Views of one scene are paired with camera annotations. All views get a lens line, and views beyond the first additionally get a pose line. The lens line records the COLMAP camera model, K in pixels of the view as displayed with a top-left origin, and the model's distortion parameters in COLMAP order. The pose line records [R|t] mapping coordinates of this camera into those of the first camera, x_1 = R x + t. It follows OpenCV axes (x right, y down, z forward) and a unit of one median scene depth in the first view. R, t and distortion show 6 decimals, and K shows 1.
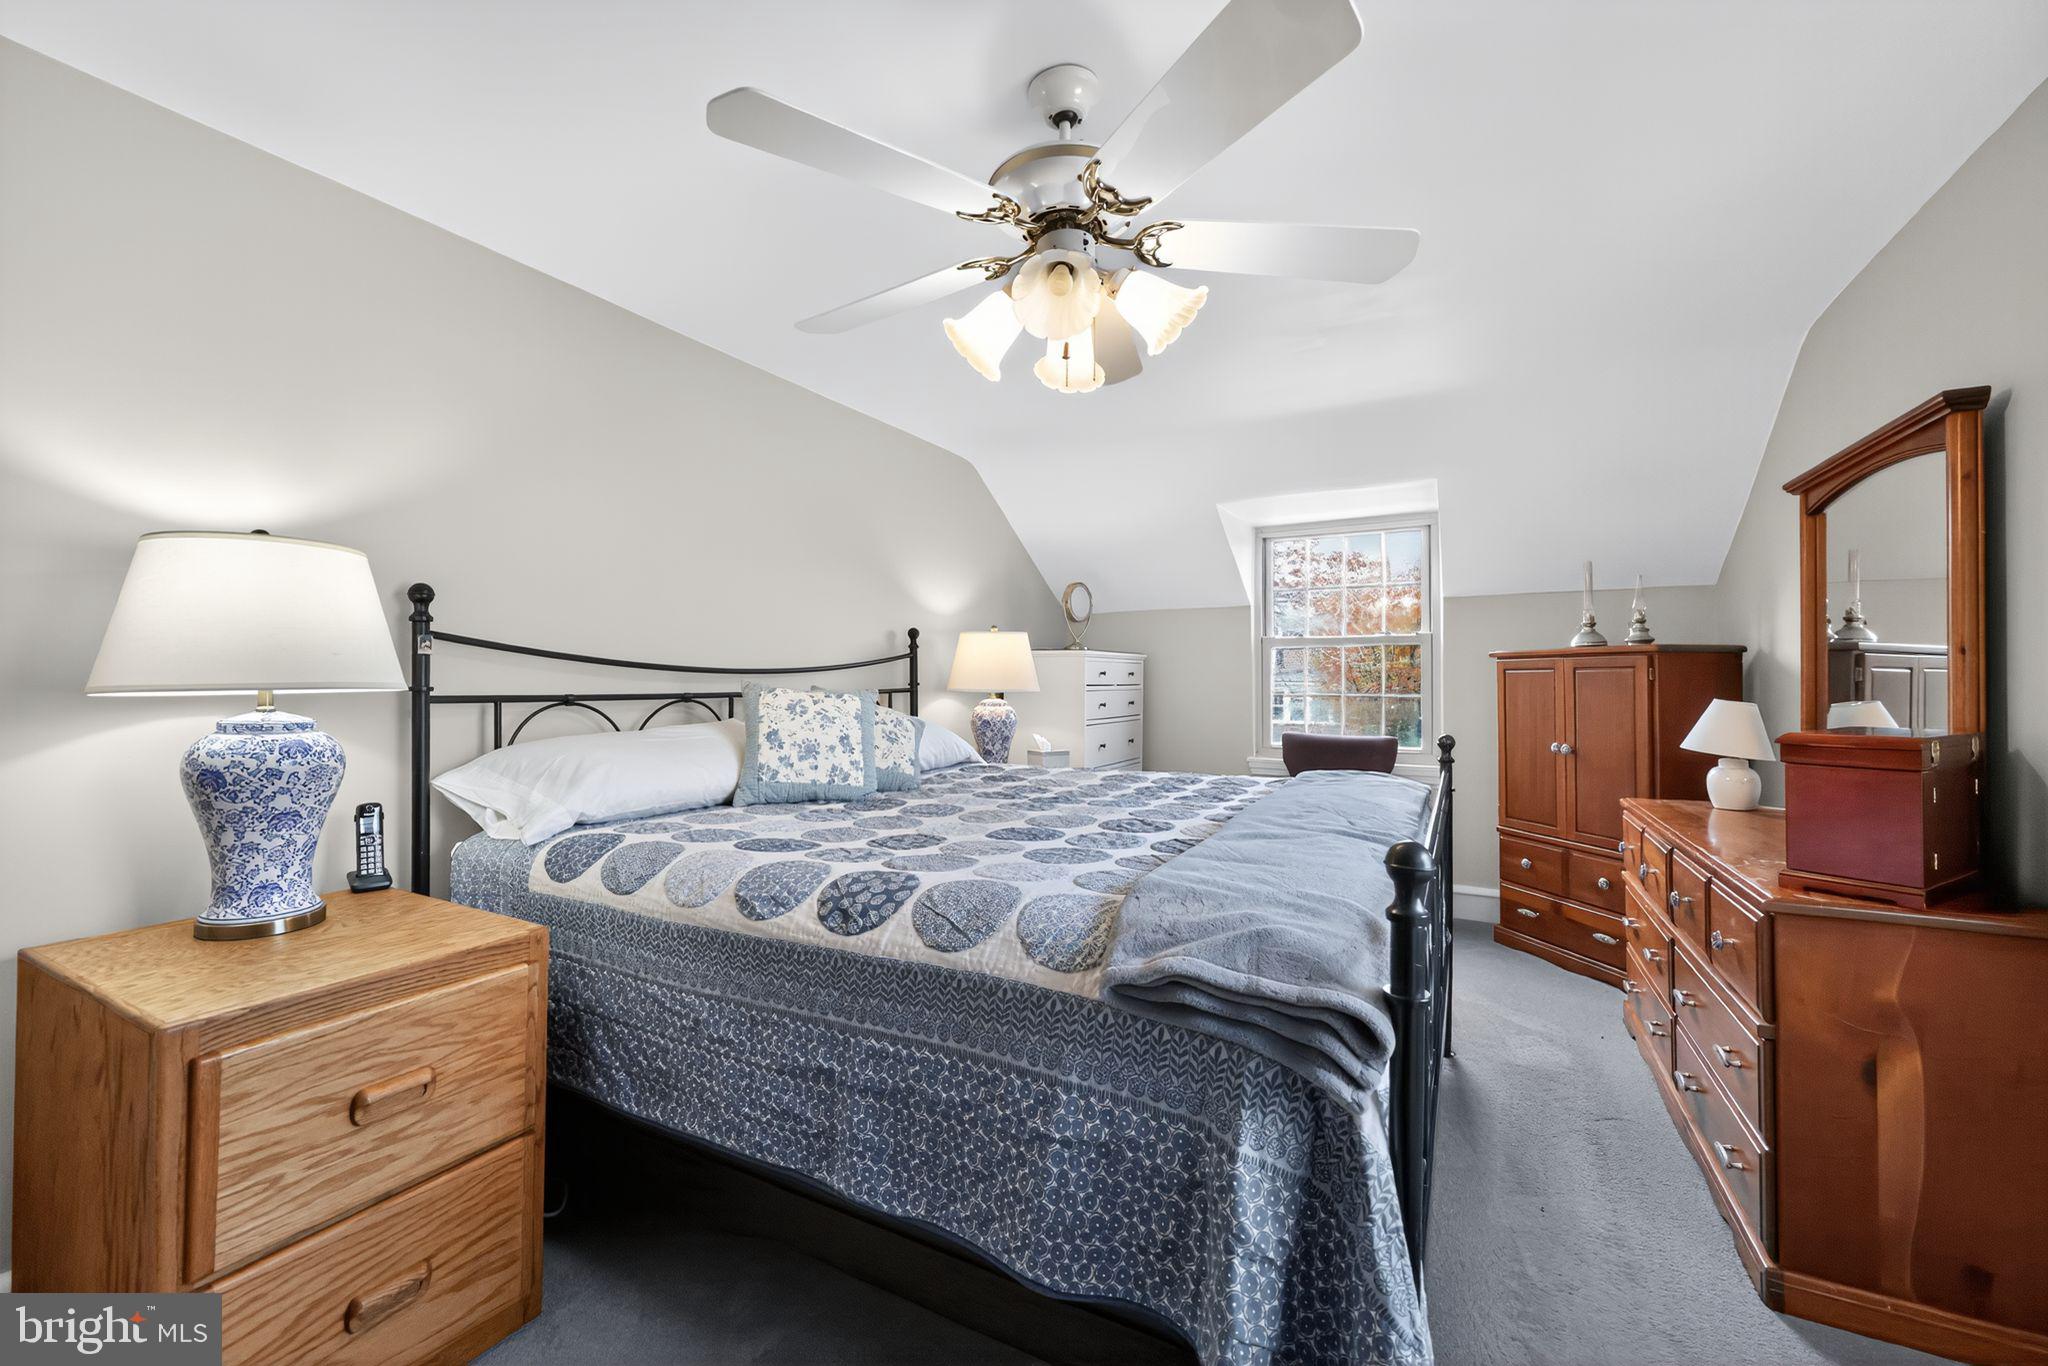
lens RADIAL K [[824.3, 0, 1016.6], [0, 824.3, 685.0], [0, 0, 1]] dist [-0.000131, -0.000156]
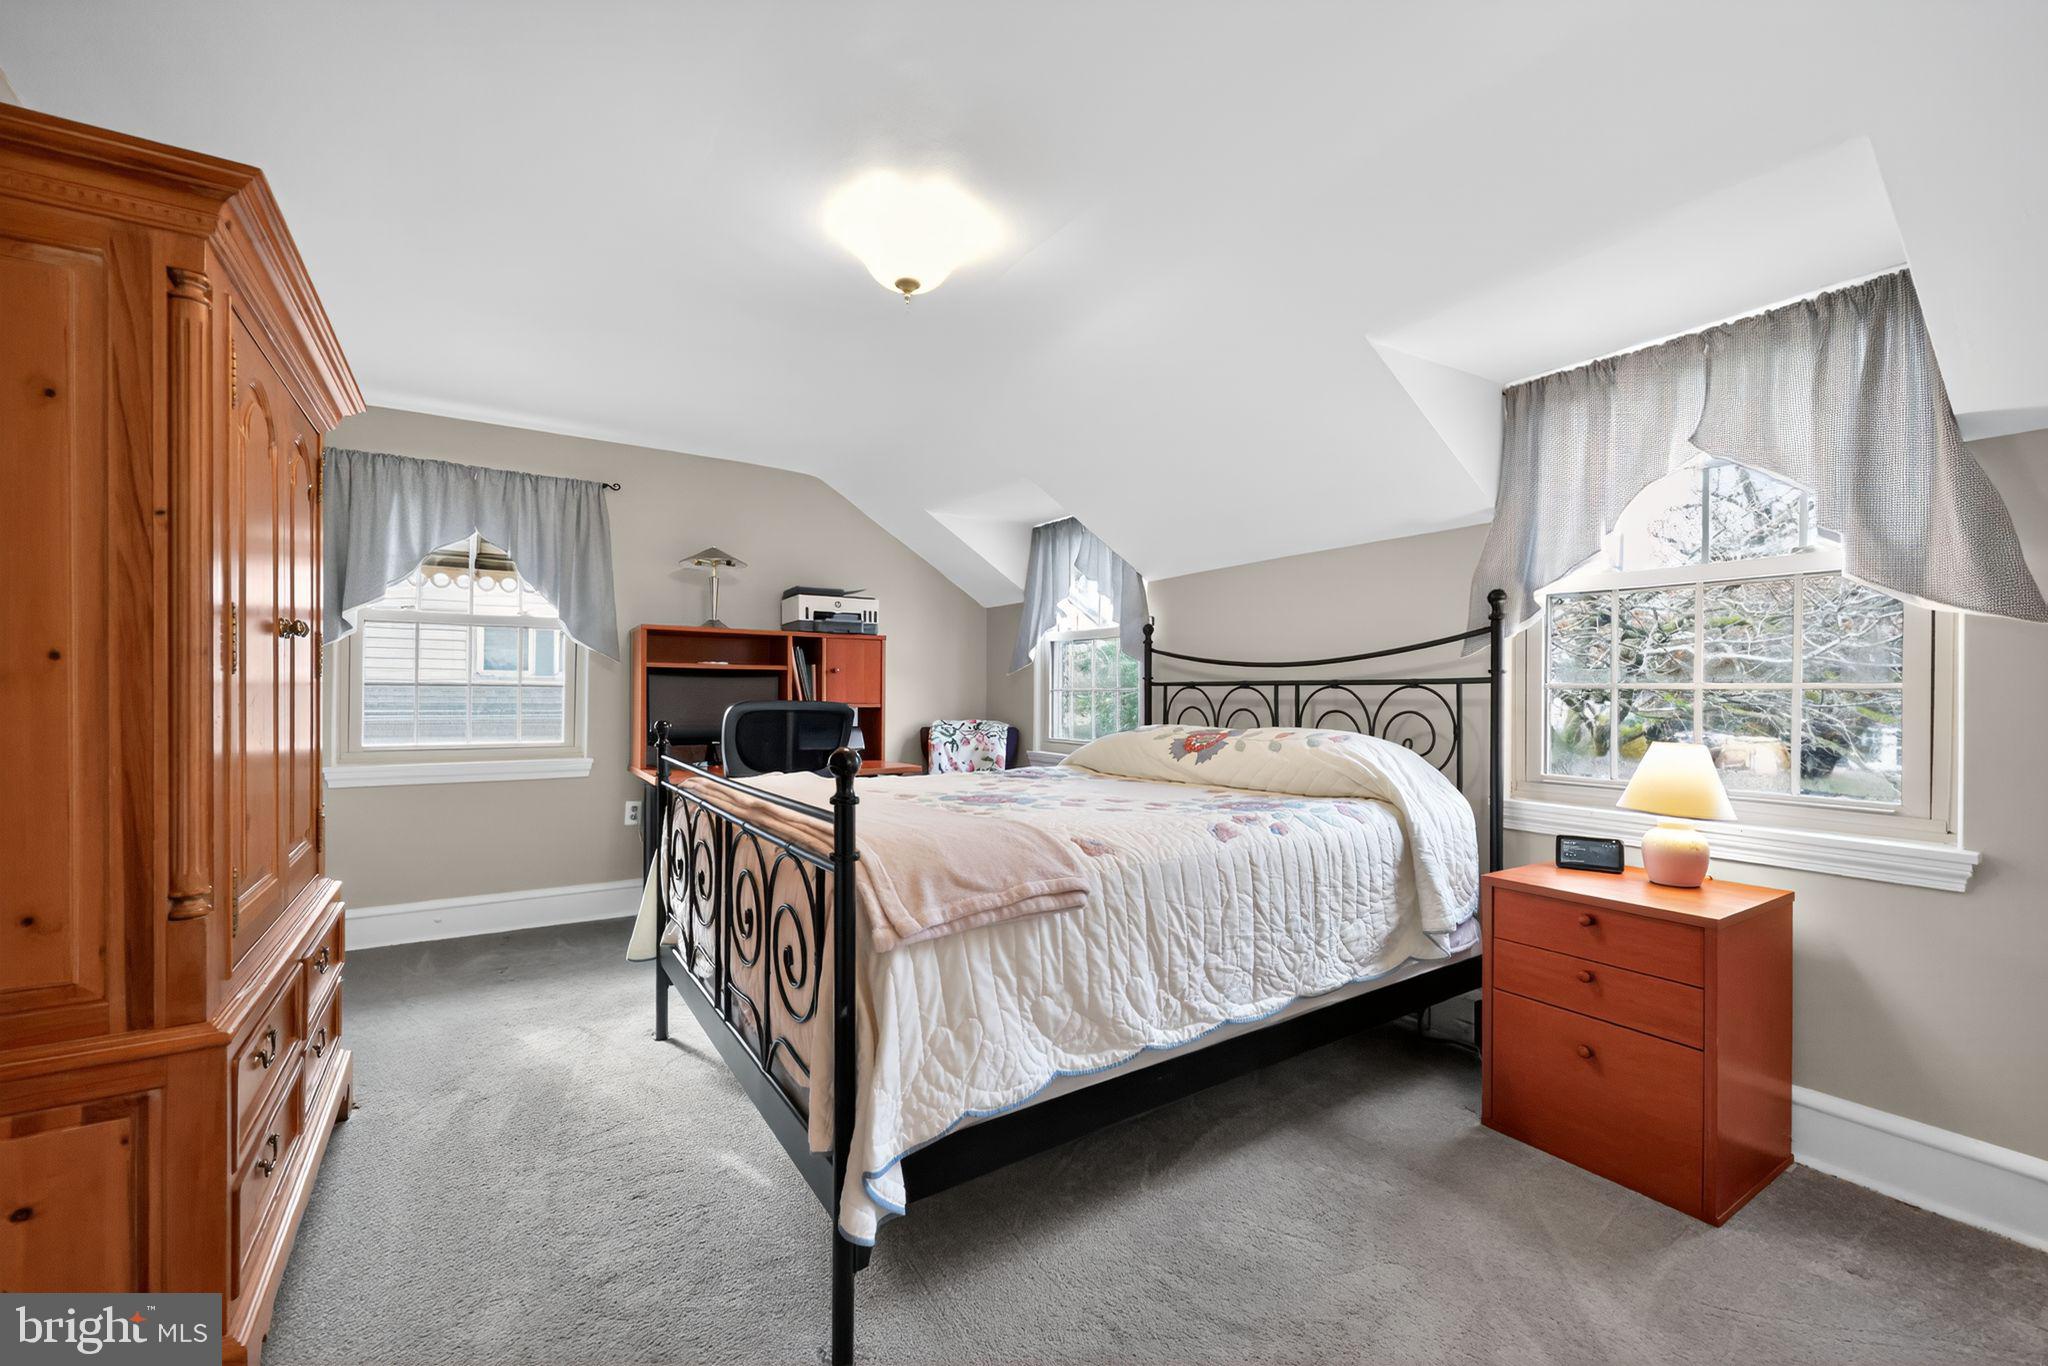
lens RADIAL K [[824.3, 0, 1016.6], [0, 824.3, 685.0], [0, 0, 1]] dist [-0.000131, -0.000156]
pose [[-0.483392, 0.005873, -0.875384, 0.878820], [0.006170, 0.999976, 0.003302, 0.007791], [0.875382, -0.003805, -0.483417, 1.304026]]
